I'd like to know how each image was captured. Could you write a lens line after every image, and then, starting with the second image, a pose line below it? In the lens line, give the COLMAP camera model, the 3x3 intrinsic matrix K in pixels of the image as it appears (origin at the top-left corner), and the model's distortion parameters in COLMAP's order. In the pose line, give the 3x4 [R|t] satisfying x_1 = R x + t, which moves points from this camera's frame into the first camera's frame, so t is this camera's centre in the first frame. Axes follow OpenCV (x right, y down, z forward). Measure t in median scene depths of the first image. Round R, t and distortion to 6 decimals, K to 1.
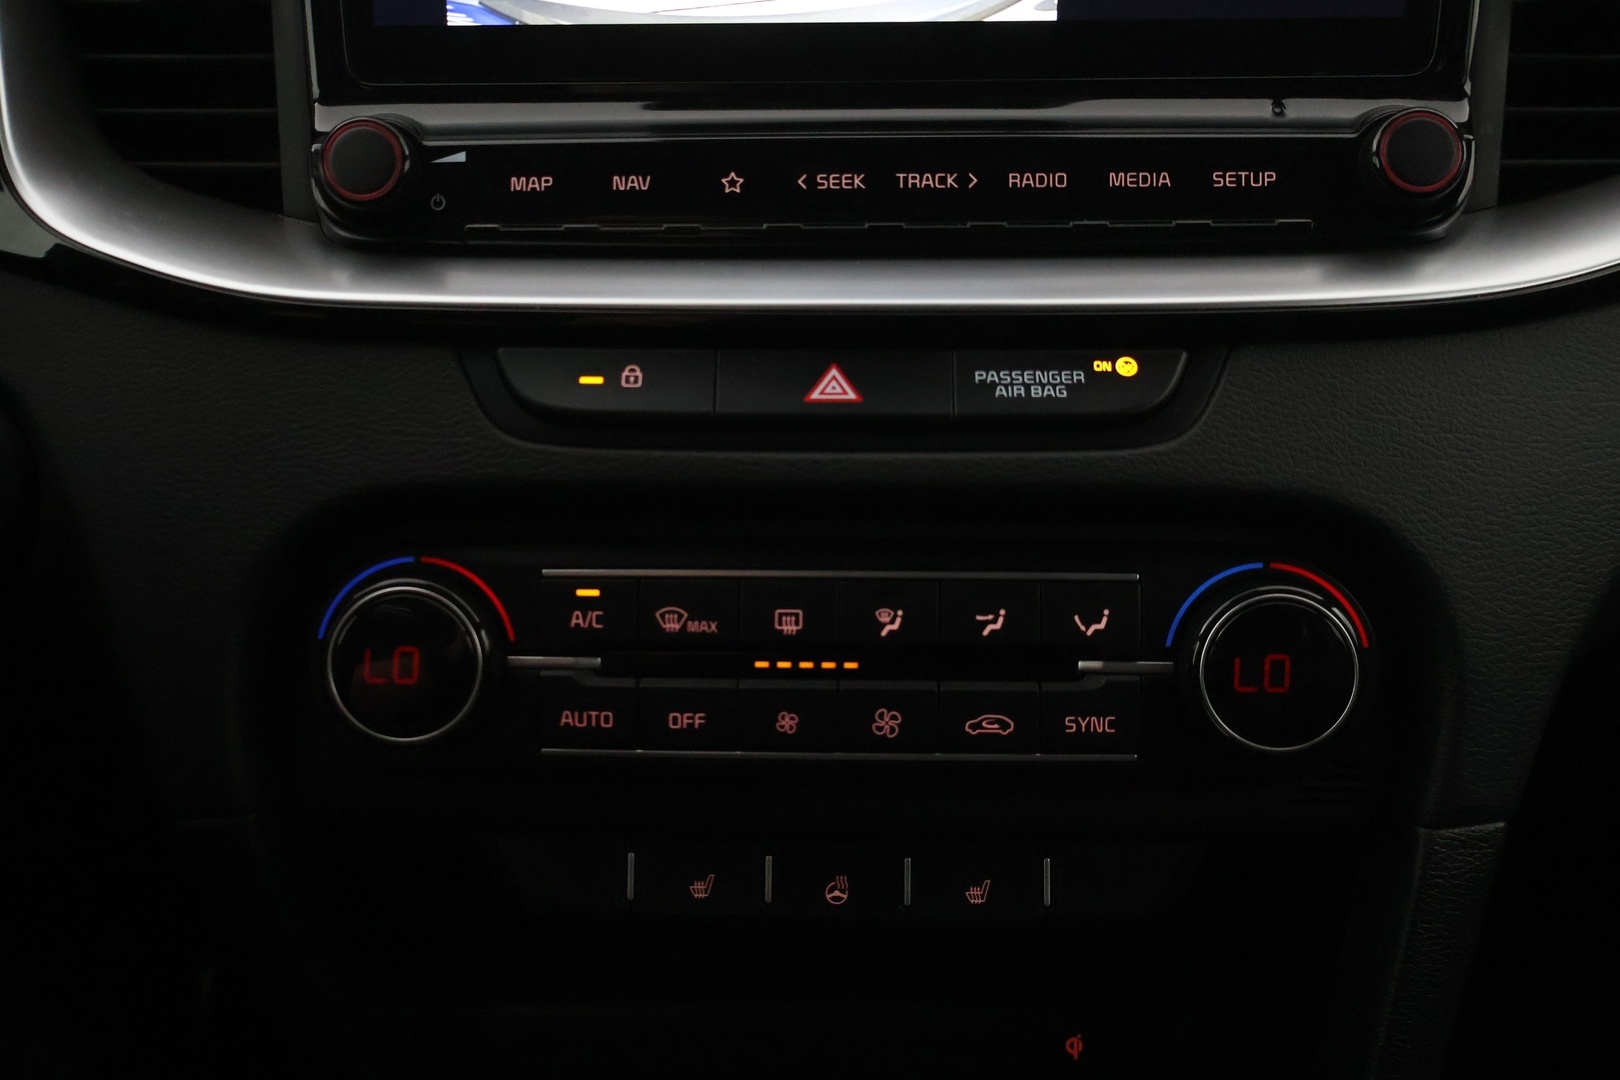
lens RADIAL K [[1338.2, 0, 815.9], [0, 1338.2, 532.9], [0, 0, 1]] dist [-0.001445, 0.015044]
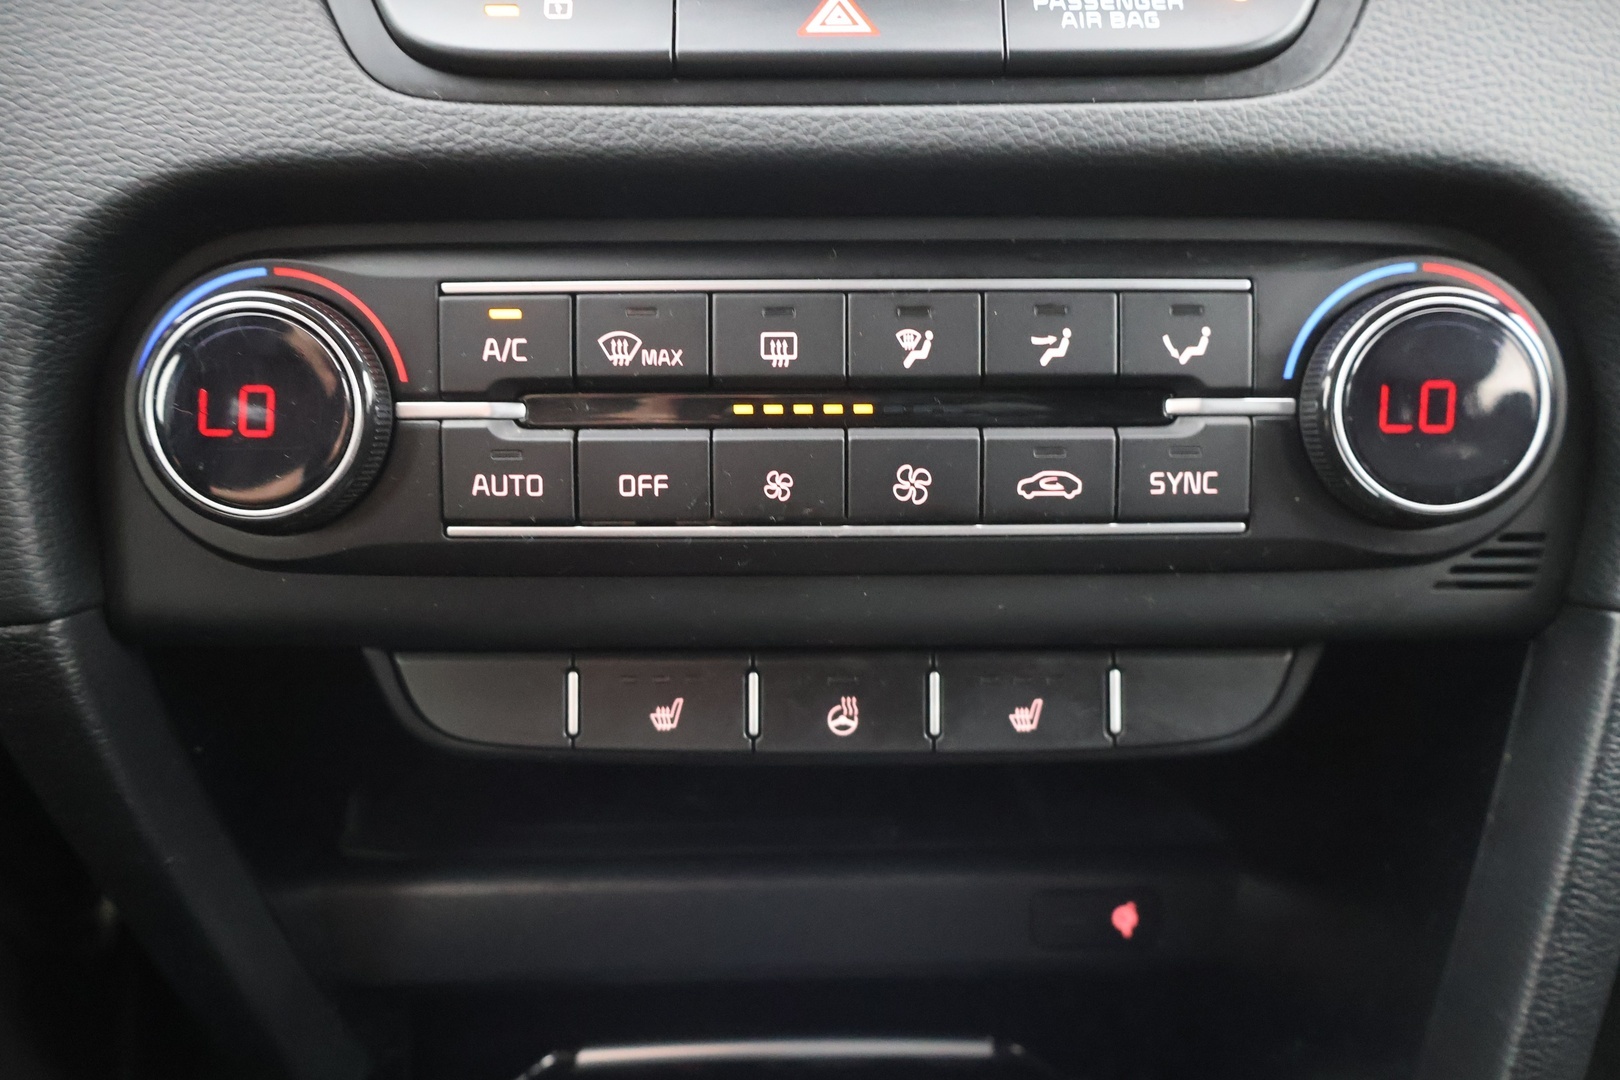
lens RADIAL K [[1338.2, 0, 807.3], [0, 1338.2, 539.3], [0, 0, 1]] dist [-0.001445, 0.015044]
pose [[0.999541, -0.012149, 0.027758, -0.026534], [0.010483, 0.998180, 0.059389, 0.127657], [-0.028429, -0.059071, 0.997849, 0.256276]]
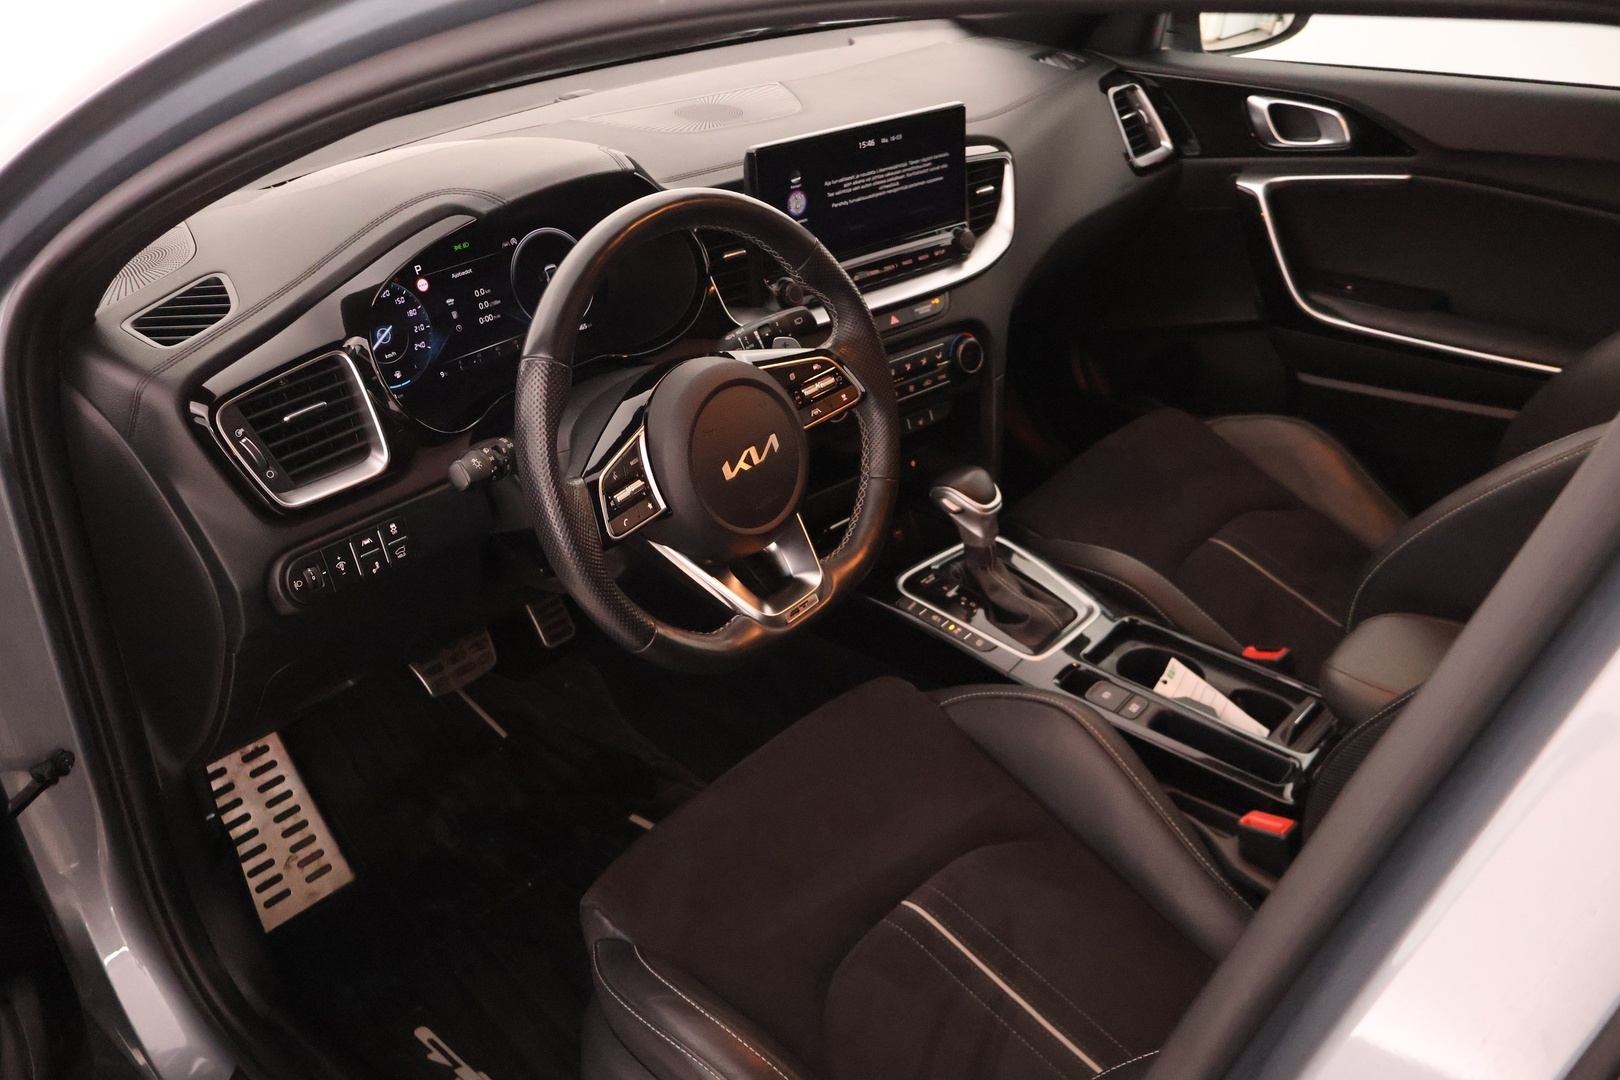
lens RADIAL K [[1338.2, 0, 809.2], [0, 1338.2, 541.6], [0, 0, 1]] dist [-0.001445, 0.015044]
pose [[0.744975, -0.339492, 0.574245, -3.051984], [0.204207, 0.935551, 0.288174, -0.769027], [-0.635068, -0.097418, 0.766289, -2.377397]]
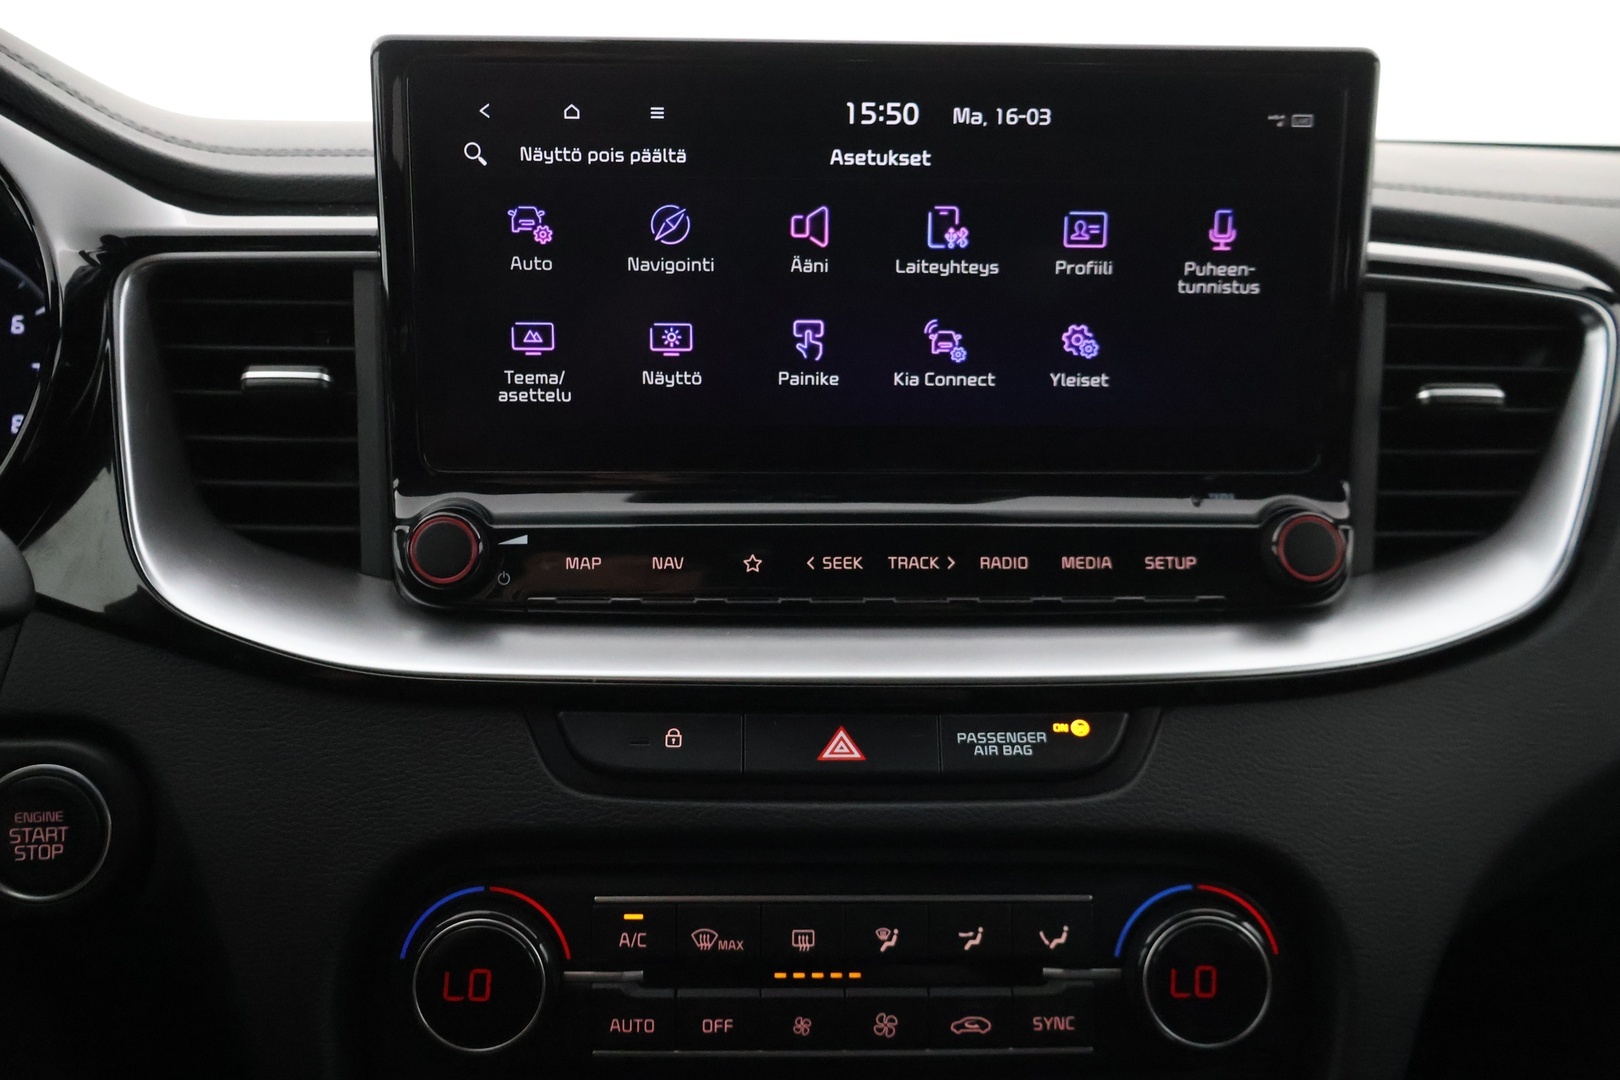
lens RADIAL K [[1338.2, 0, 812.5], [0, 1338.2, 532.7], [0, 0, 1]] dist [-0.001445, 0.015044]
pose [[0.998339, -0.000451, 0.057611, -0.080953], [0.003615, 0.998489, -0.054839, -0.231858], [-0.057499, 0.054956, 0.996832, -0.212222]]
